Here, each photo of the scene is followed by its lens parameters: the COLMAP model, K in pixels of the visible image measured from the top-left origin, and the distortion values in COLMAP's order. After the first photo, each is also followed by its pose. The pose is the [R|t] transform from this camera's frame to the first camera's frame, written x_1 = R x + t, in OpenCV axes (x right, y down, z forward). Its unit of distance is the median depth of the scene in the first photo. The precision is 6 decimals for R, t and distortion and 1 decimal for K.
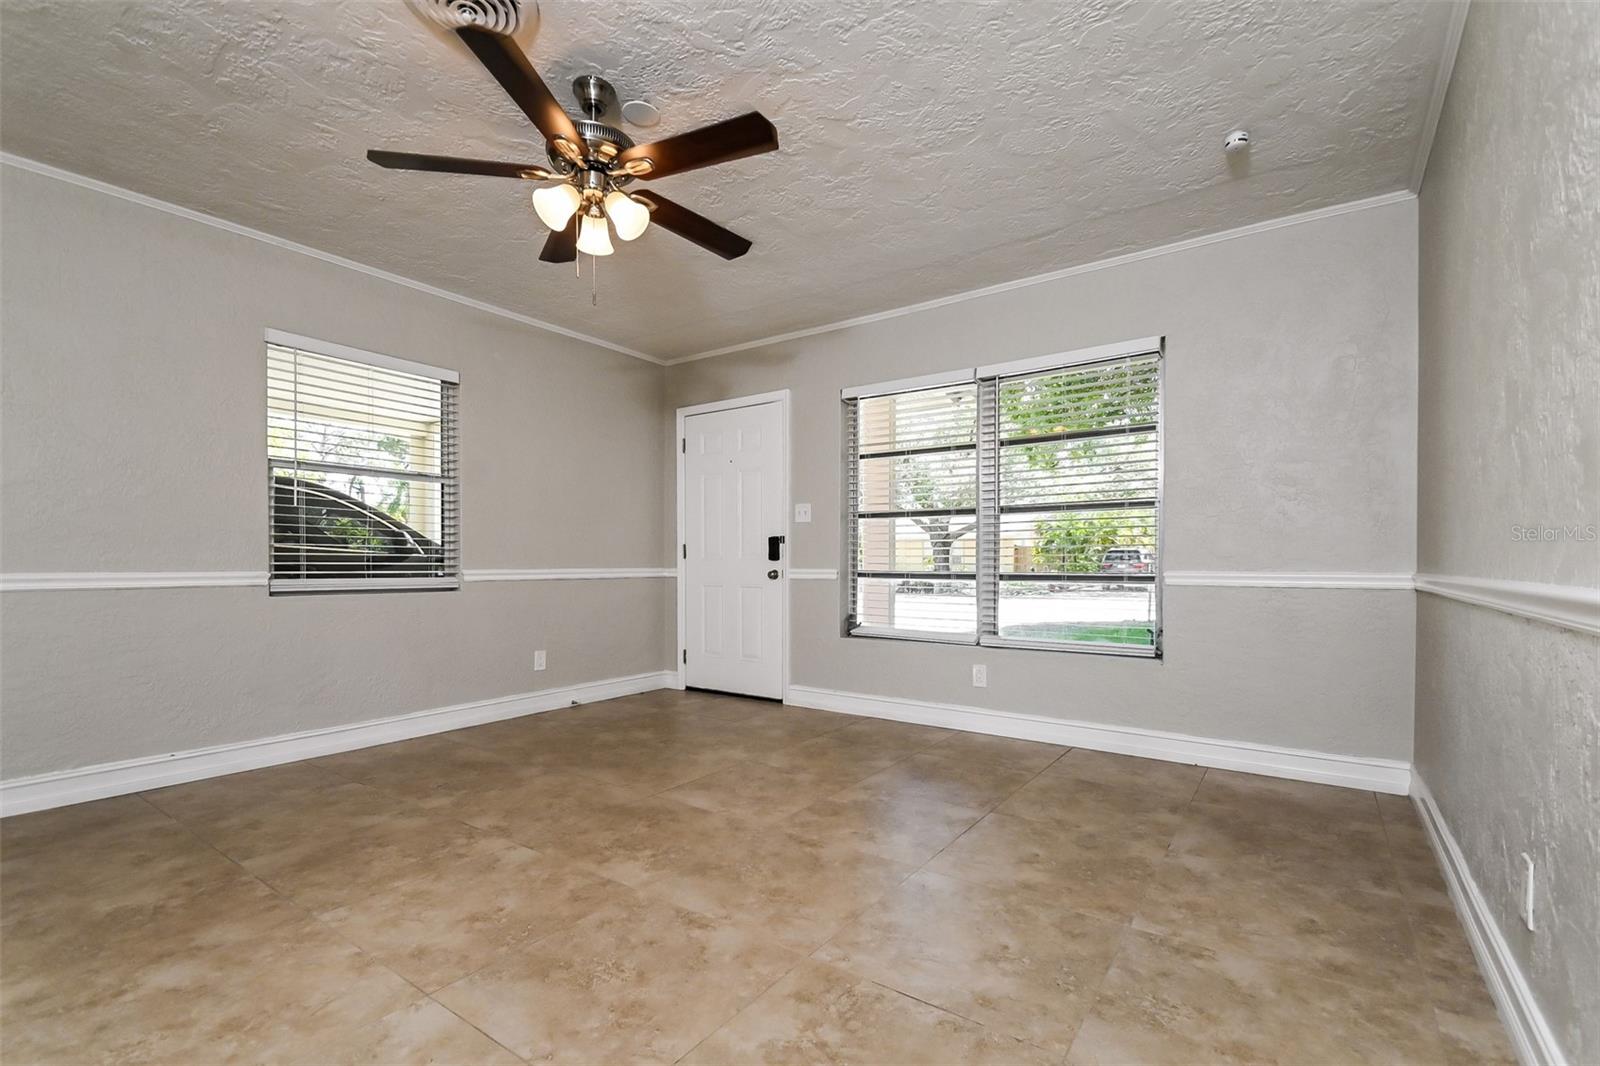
lens RADIAL K [[698.4, 0, 800.8], [0, 698.4, 542.7], [0, 0, 1]] dist [-0.023298, -0.001412]
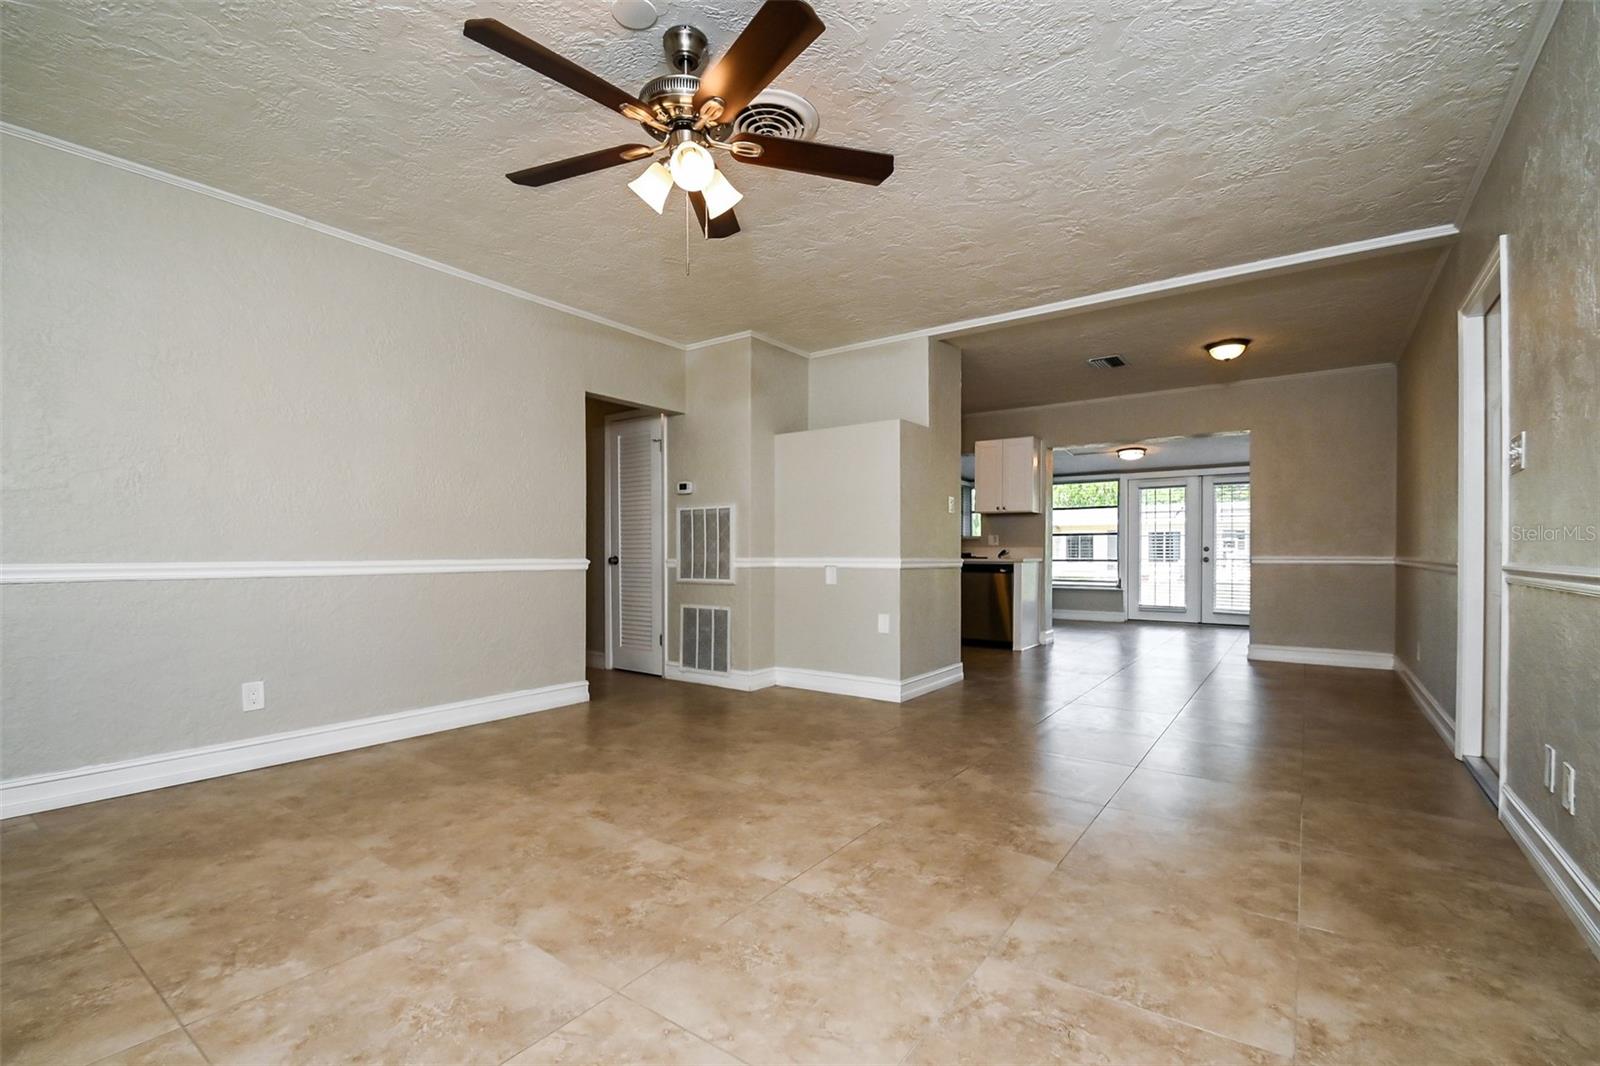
lens RADIAL K [[698.4, 0, 801.2], [0, 698.4, 546.0], [0, 0, 1]] dist [-0.023298, -0.001412]
pose [[-0.999984, -0.005442, -0.001523, -0.439142], [-0.005384, 0.999325, -0.036330, 0.050143], [0.001719, -0.036321, -0.999339, 1.930662]]
